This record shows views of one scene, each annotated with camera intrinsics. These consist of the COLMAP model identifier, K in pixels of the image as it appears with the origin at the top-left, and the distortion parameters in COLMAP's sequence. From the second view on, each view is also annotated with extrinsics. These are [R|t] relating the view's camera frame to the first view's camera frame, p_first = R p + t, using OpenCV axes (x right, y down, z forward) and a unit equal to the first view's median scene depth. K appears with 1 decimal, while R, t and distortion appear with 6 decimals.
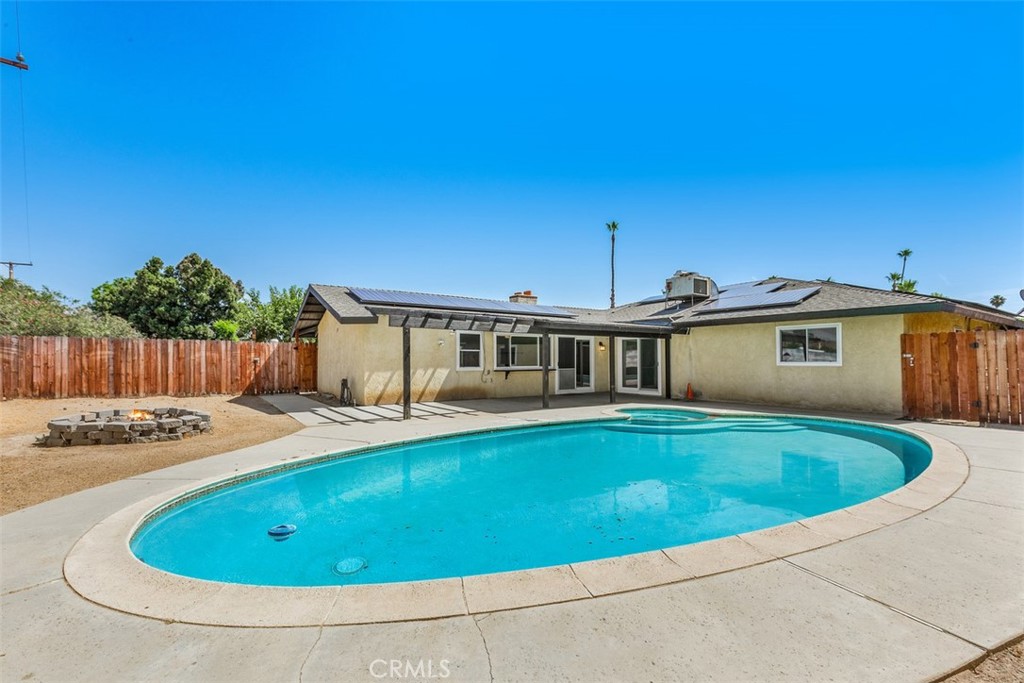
lens RADIAL K [[465.0, 0, 512.0], [0, 465.0, 341.5], [0, 0, 1]] dist [0.001531, 0.000097]
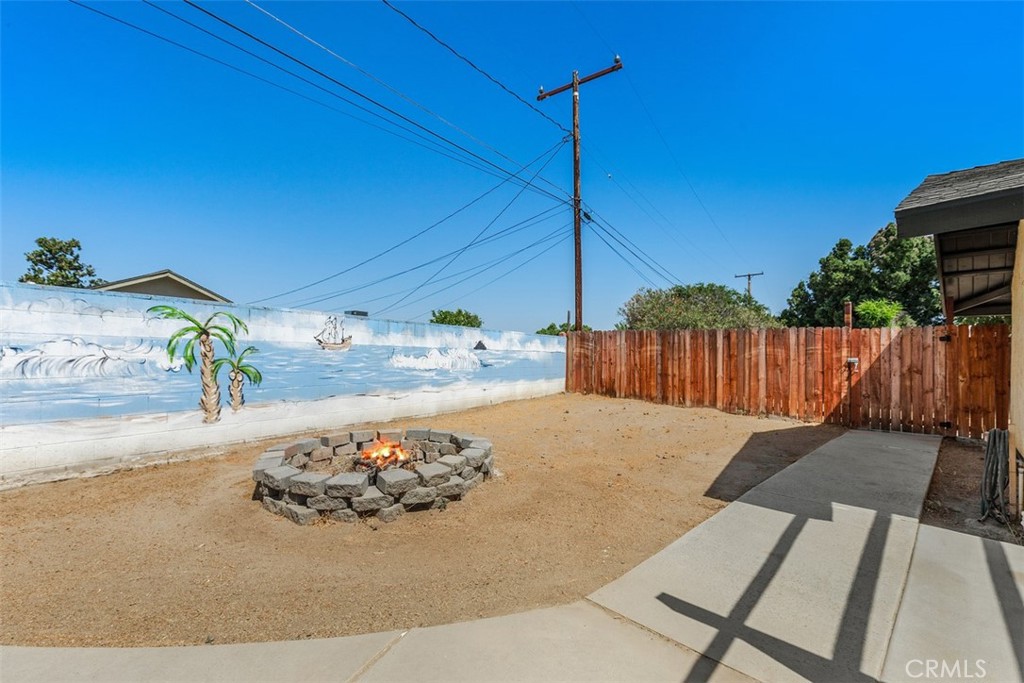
lens RADIAL K [[465.0, 0, 512.0], [0, 465.0, 341.5], [0, 0, 1]] dist [0.001531, 0.000097]
pose [[0.190048, -0.016506, -0.981636, -0.099467], [0.017715, 0.999754, -0.013381, 0.017376], [0.981615, -0.014847, 0.190294, 0.532558]]
